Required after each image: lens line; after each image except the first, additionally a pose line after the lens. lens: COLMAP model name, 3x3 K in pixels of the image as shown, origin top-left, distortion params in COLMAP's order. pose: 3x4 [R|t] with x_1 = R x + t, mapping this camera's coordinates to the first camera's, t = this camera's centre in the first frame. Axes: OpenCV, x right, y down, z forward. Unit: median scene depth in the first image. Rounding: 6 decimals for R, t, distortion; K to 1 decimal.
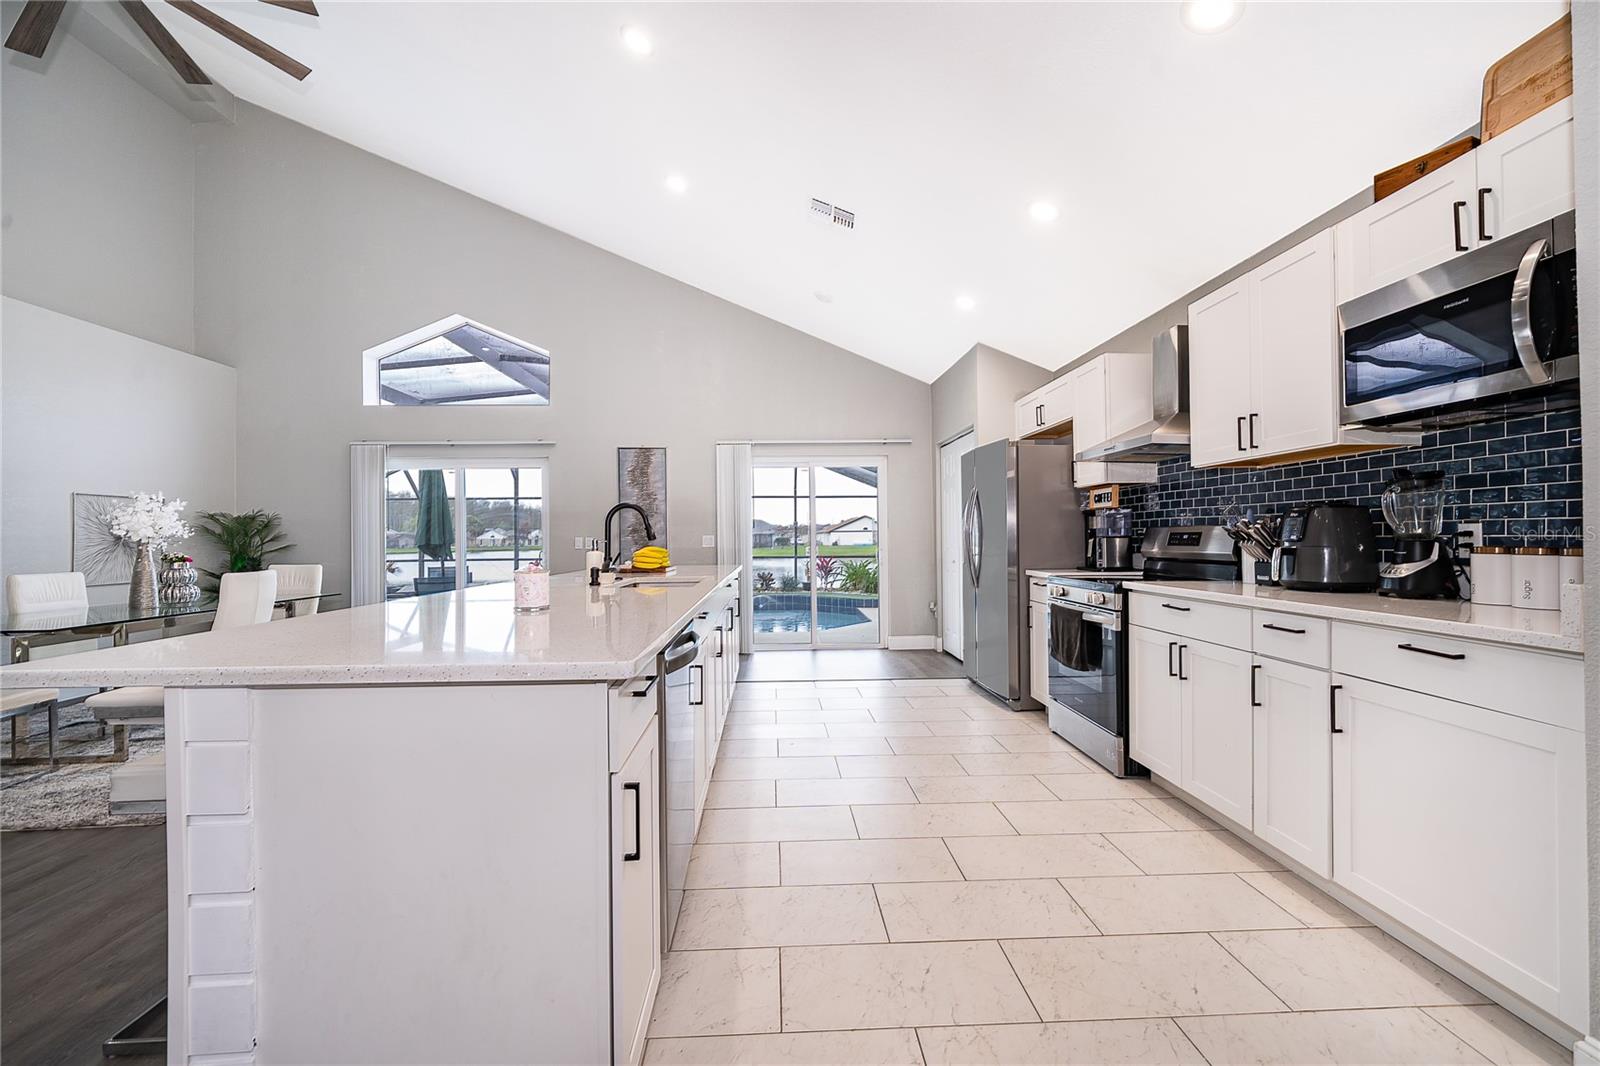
lens RADIAL K [[645.9, 0, 800.0], [0, 645.9, 533.0], [0, 0, 1]] dist [0.000365, 0.000020]
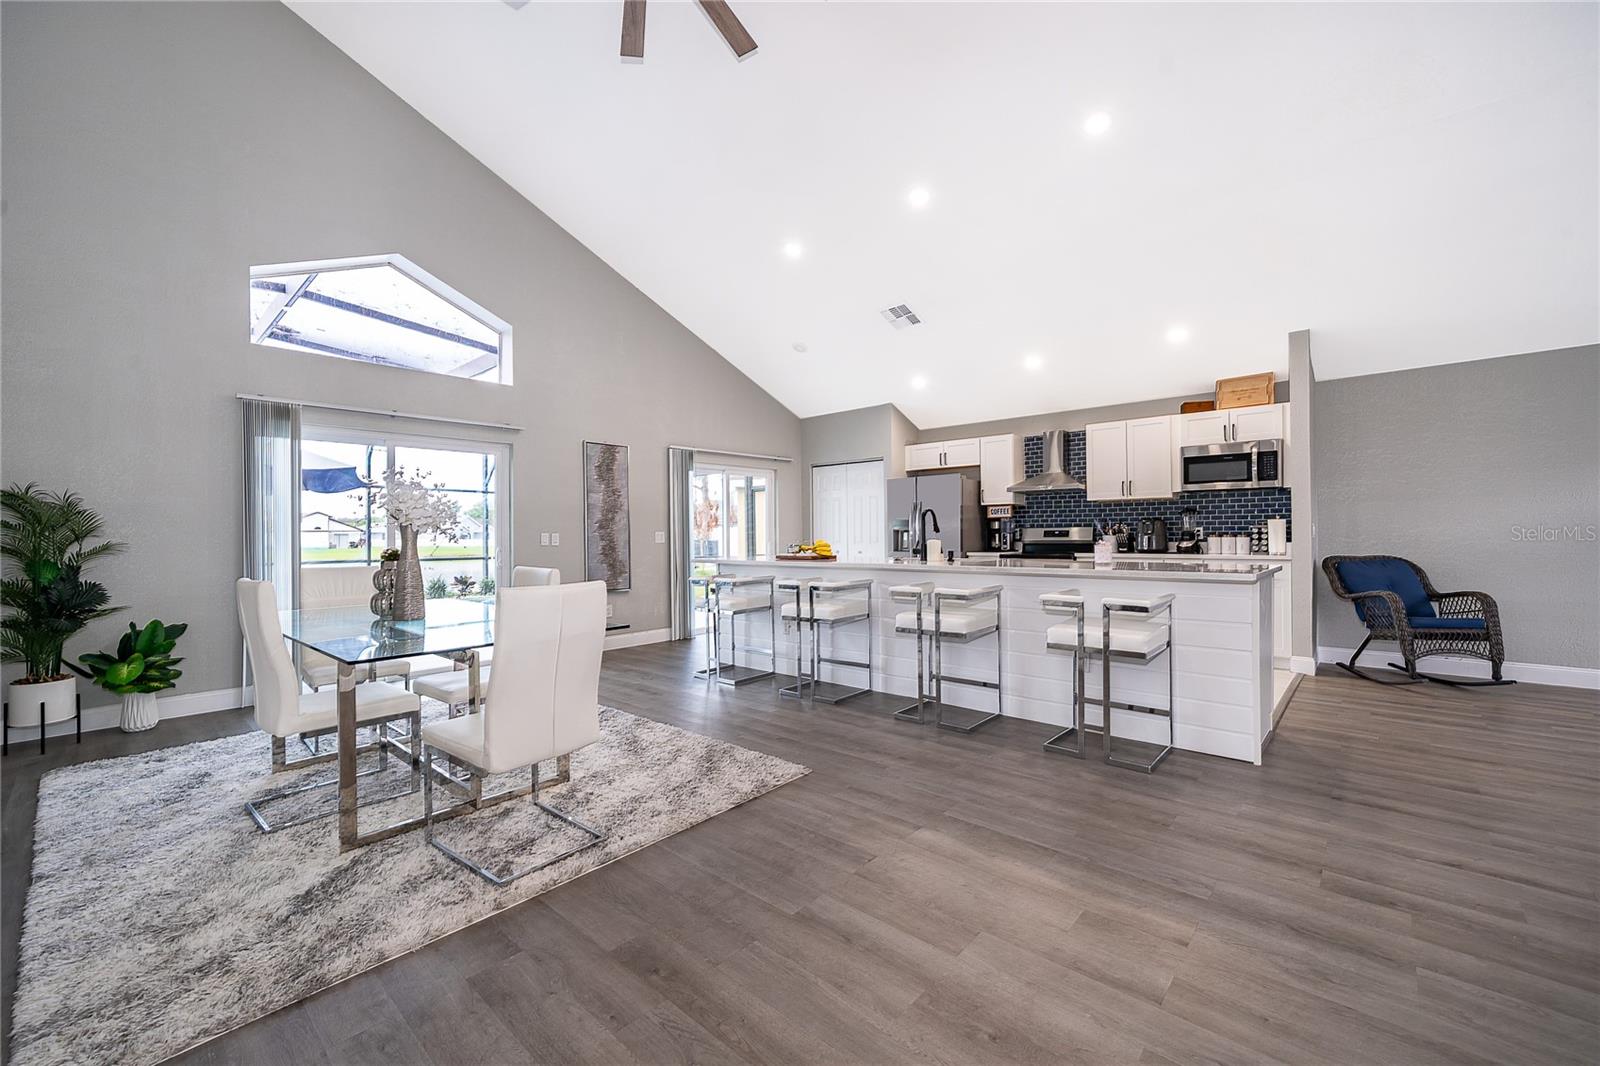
lens RADIAL K [[645.9, 0, 800.0], [0, 645.9, 533.0], [0, 0, 1]] dist [0.000365, 0.000020]
pose [[0.699583, 0.005061, 0.714533, -1.230828], [-0.003555, 0.999987, -0.003603, 0.014887], [-0.714542, -0.000019, 0.699592, 0.130911]]
